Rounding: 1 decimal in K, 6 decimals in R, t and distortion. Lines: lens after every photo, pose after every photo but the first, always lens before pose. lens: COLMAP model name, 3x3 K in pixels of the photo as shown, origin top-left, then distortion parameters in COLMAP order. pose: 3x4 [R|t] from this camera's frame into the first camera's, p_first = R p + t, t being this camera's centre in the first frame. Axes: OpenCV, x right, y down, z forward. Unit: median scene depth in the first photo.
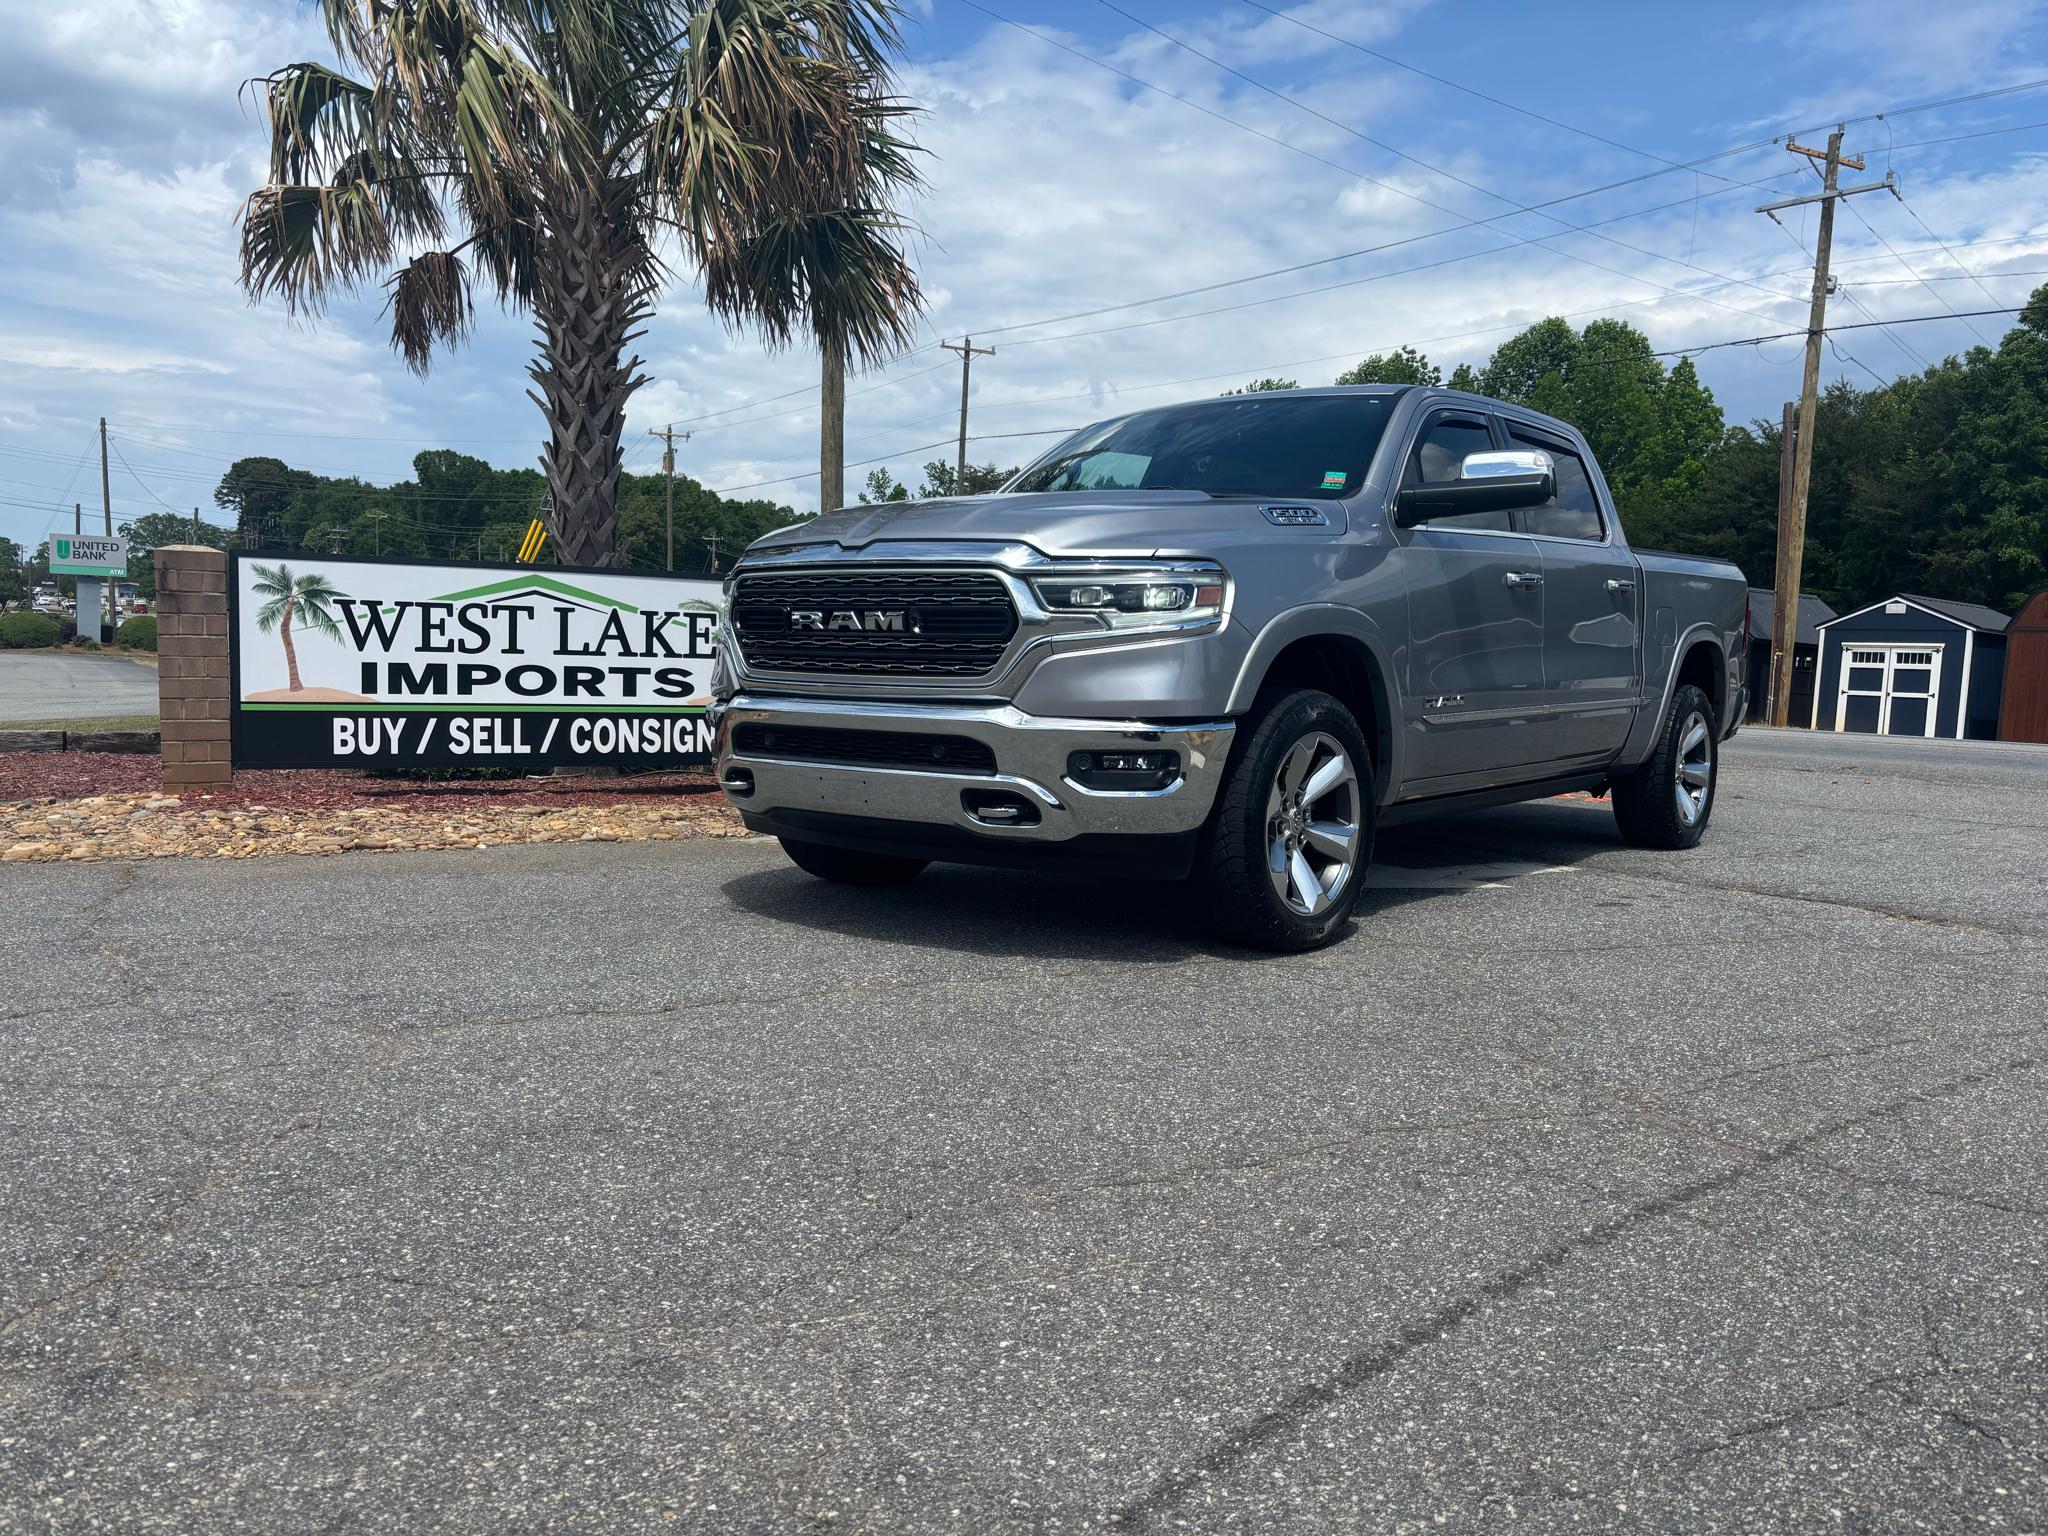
lens RADIAL K [[1567.0, 0, 1020.8], [0, 1567.0, 776.4], [0, 0, 1]] dist [0.017793, -0.000688]
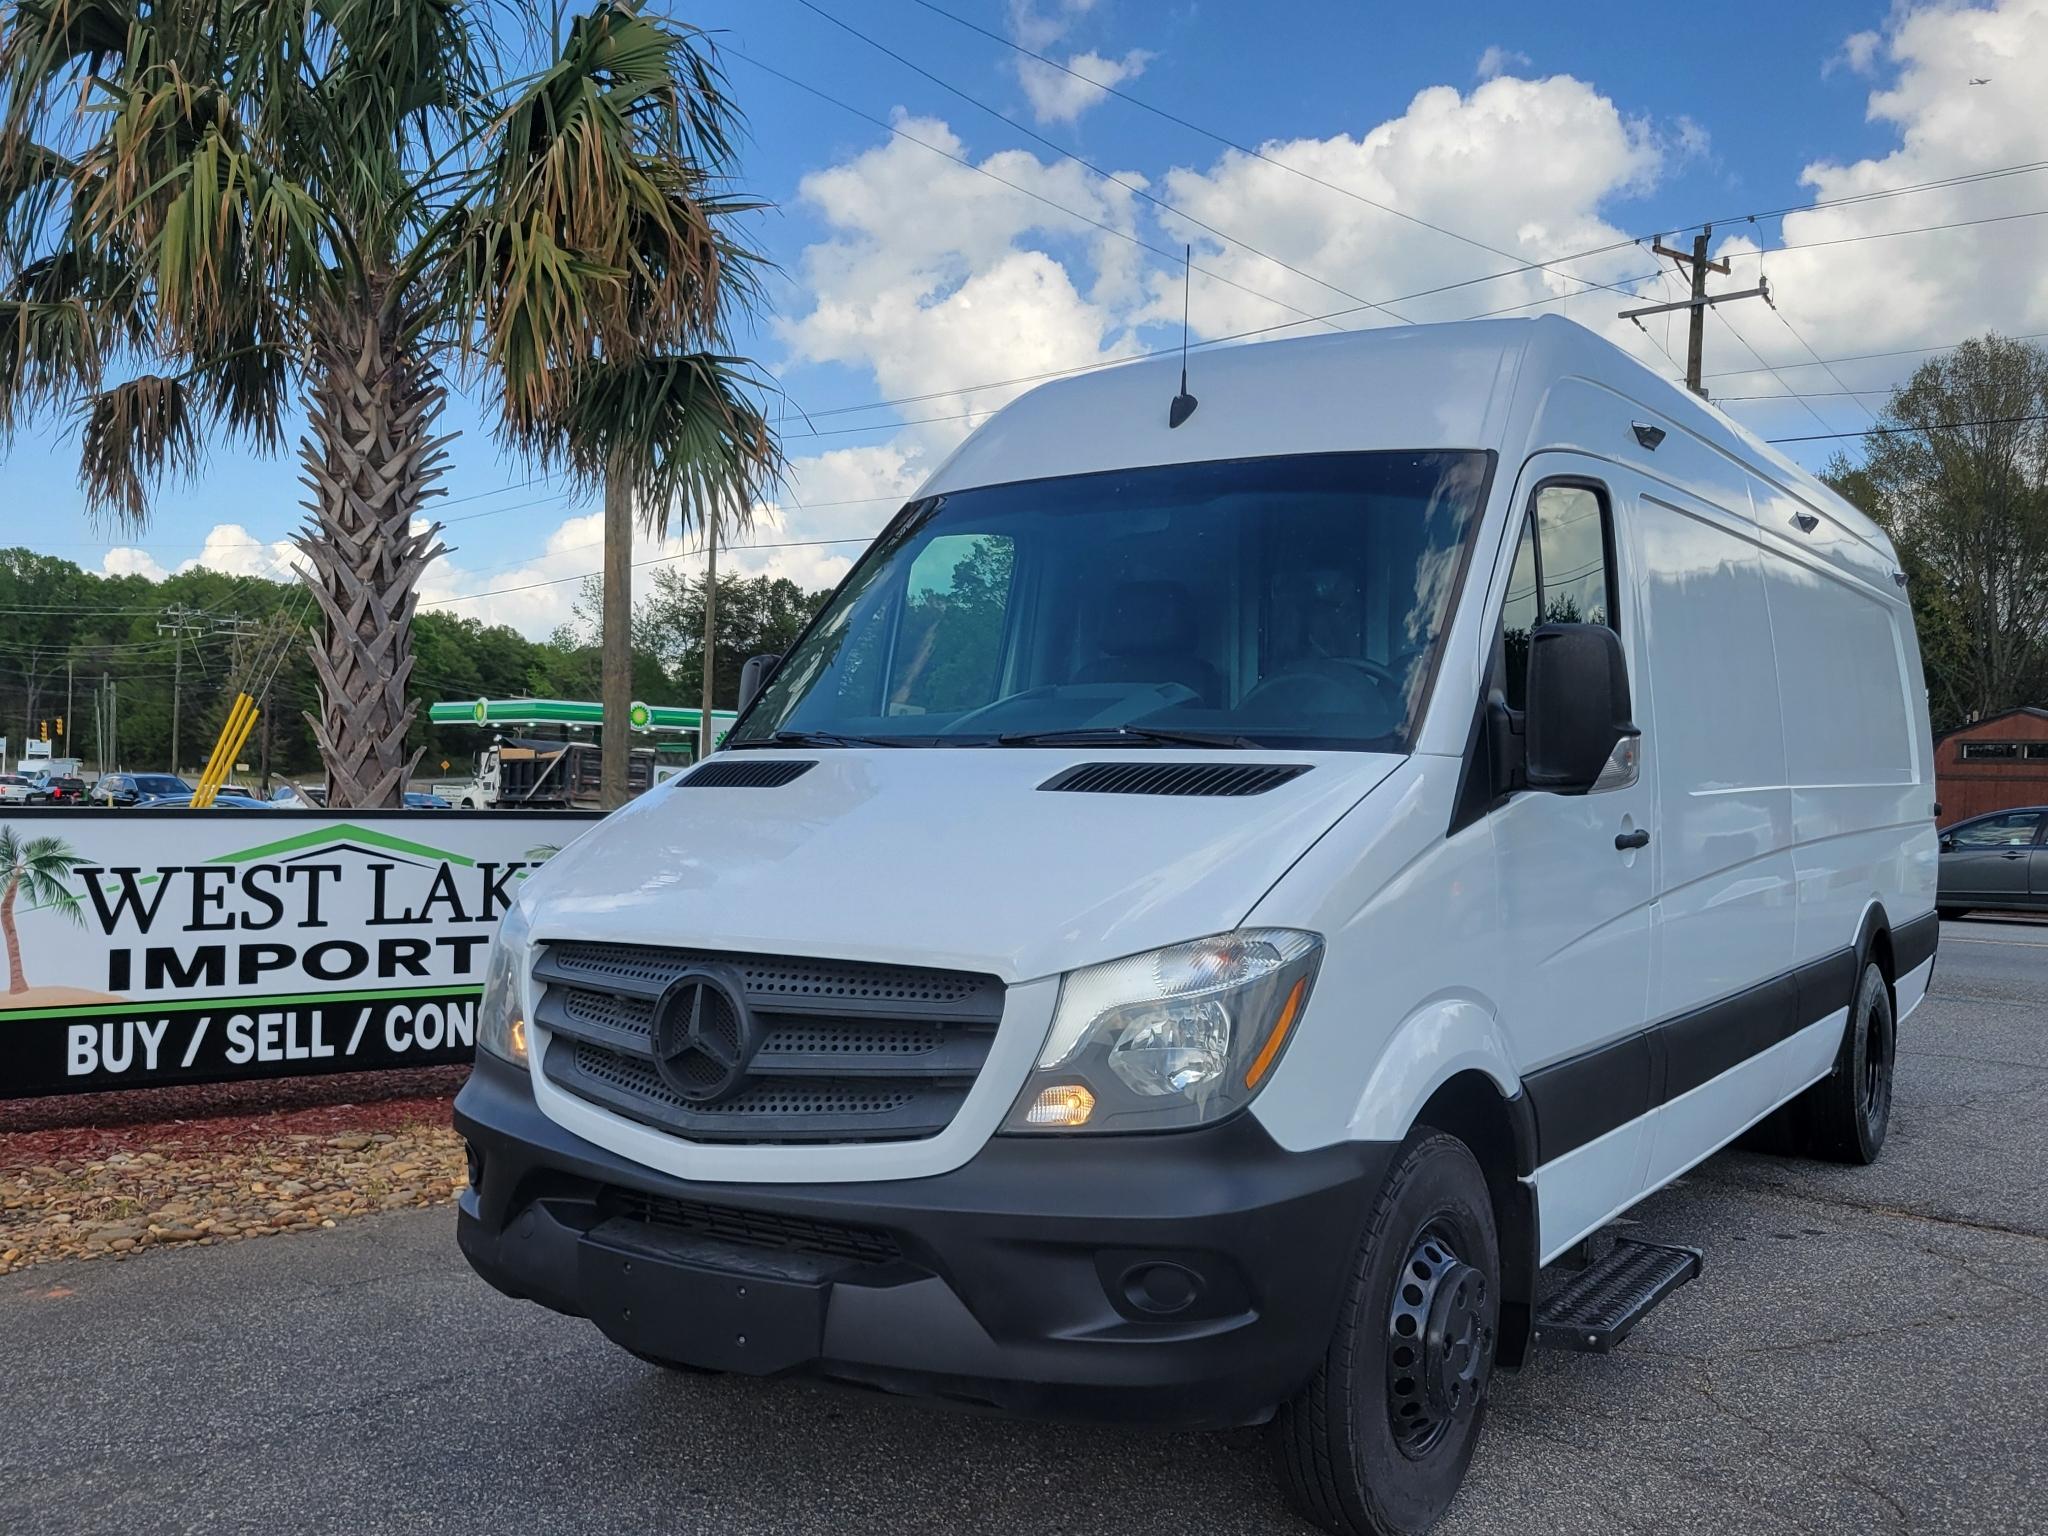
lens RADIAL K [[1873.5, 0, 1028.7], [0, 1873.5, 777.0], [0, 0, 1]] dist [0.038454, -0.000217]
pose [[0.989304, -0.012907, 0.145297, -0.110252], [0.024821, 0.996446, -0.080490, -0.068605], [-0.143742, 0.083236, 0.986109, 0.034695]]
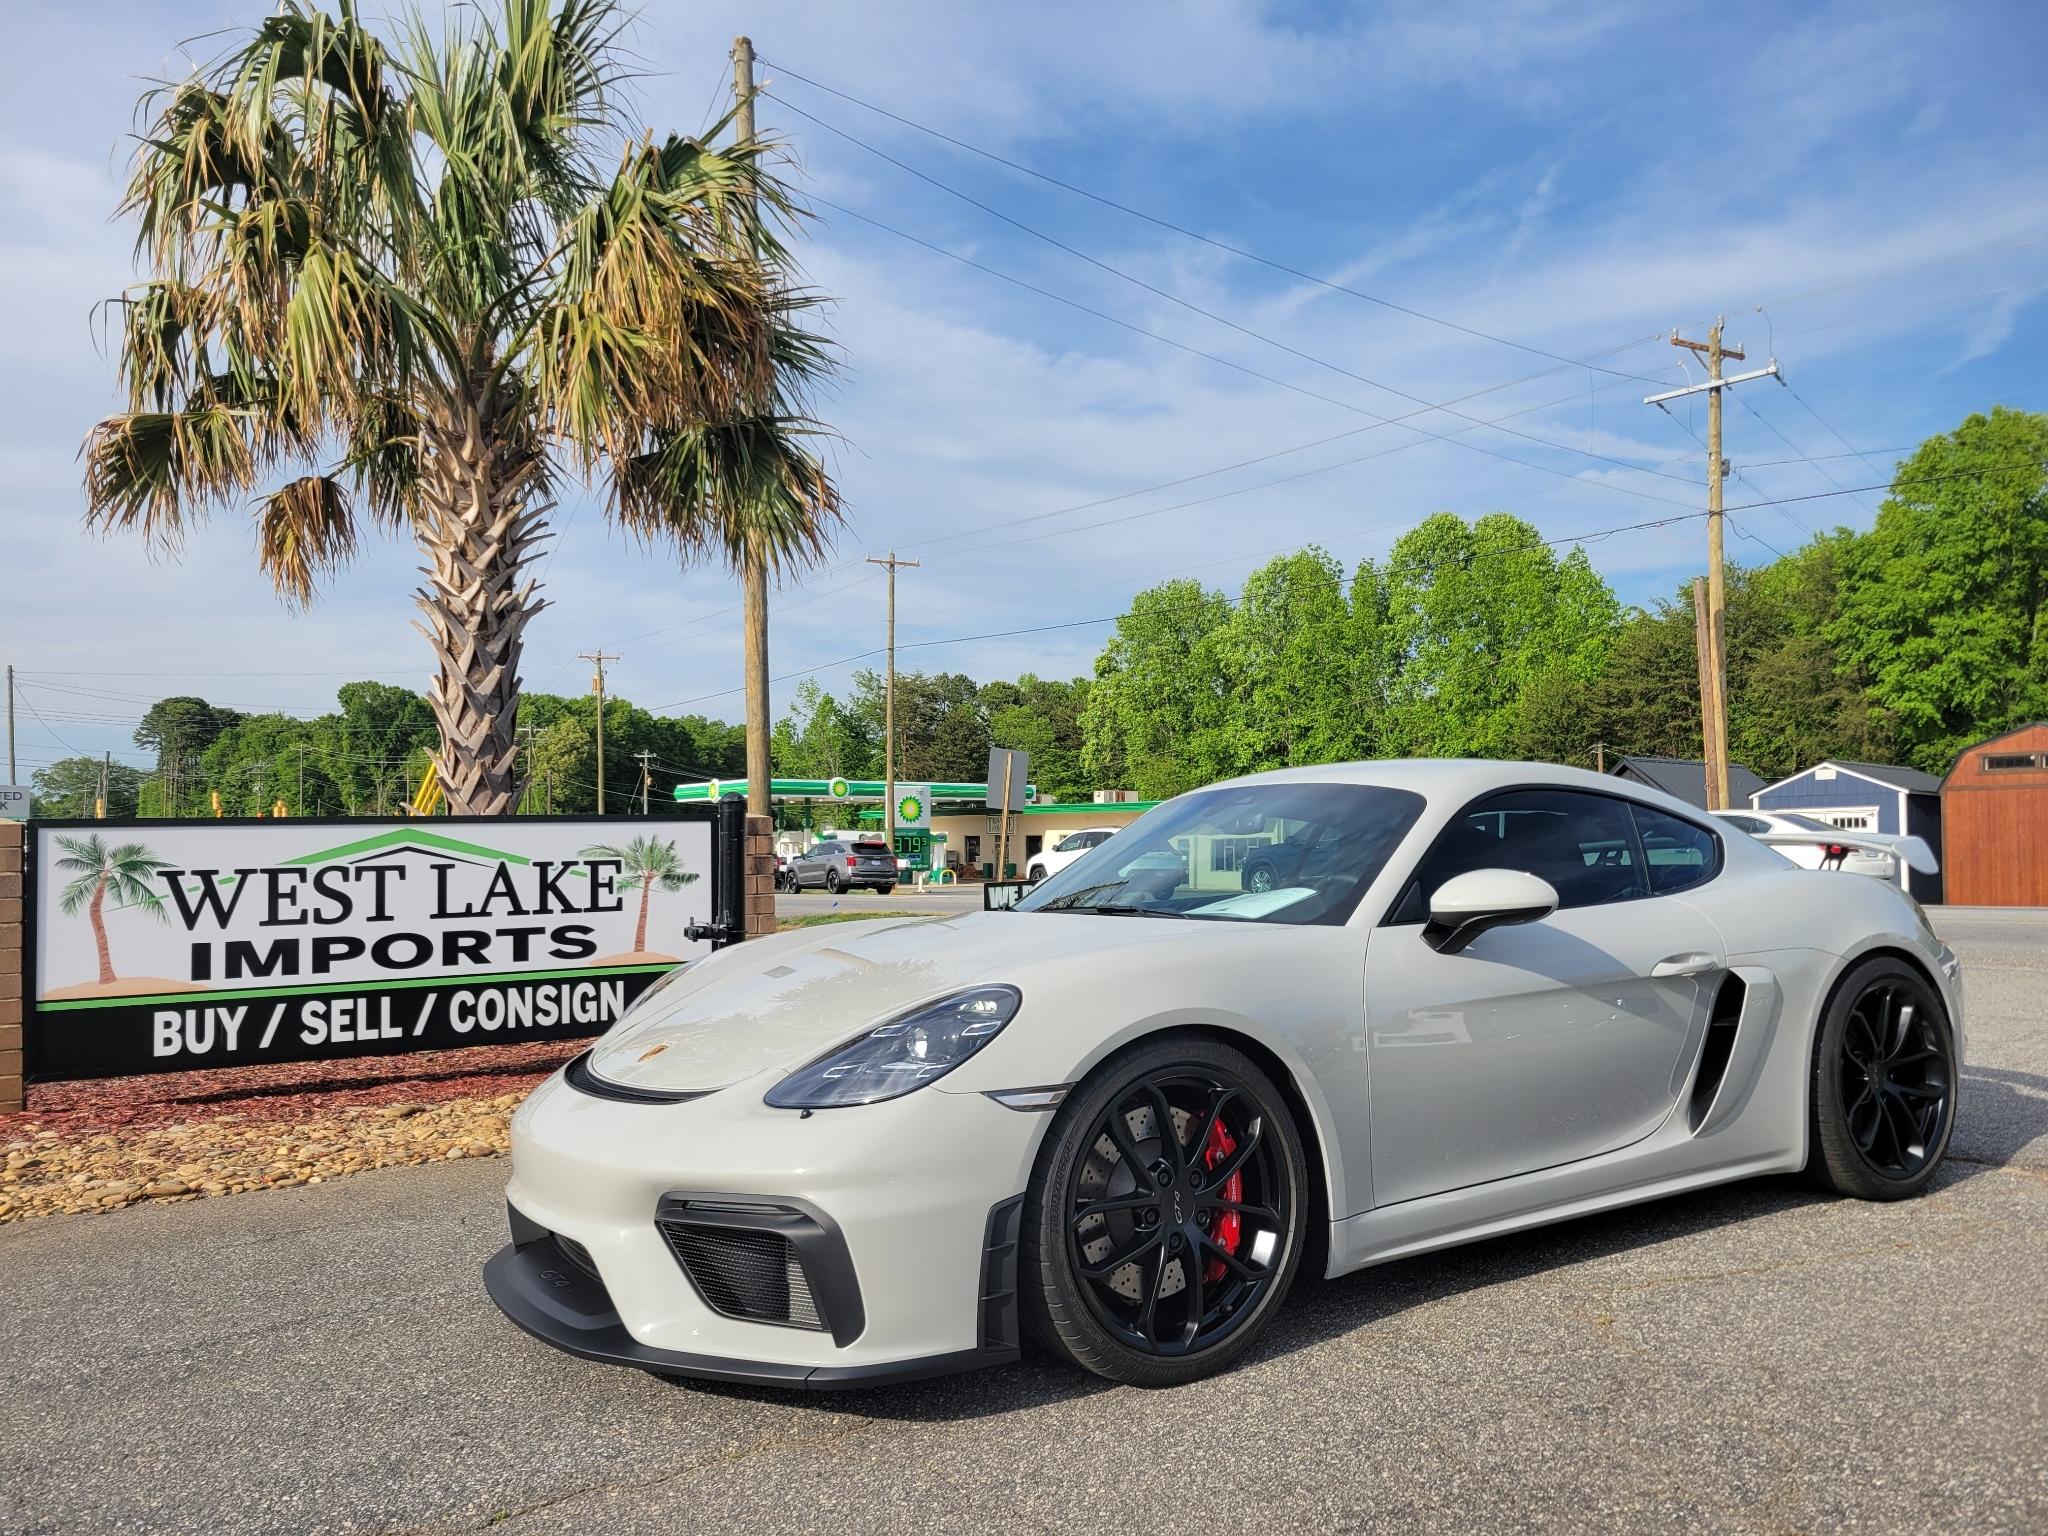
lens RADIAL K [[1536.4, 0, 1028.3], [0, 1536.4, 773.5], [0, 0, 1]] dist [0.059454, -0.039367]
pose [[0.997679, -0.047344, 0.048951, -0.007467], [0.053201, 0.990571, -0.126248, -0.032268], [-0.042512, 0.128559, 0.990790, 0.134606]]
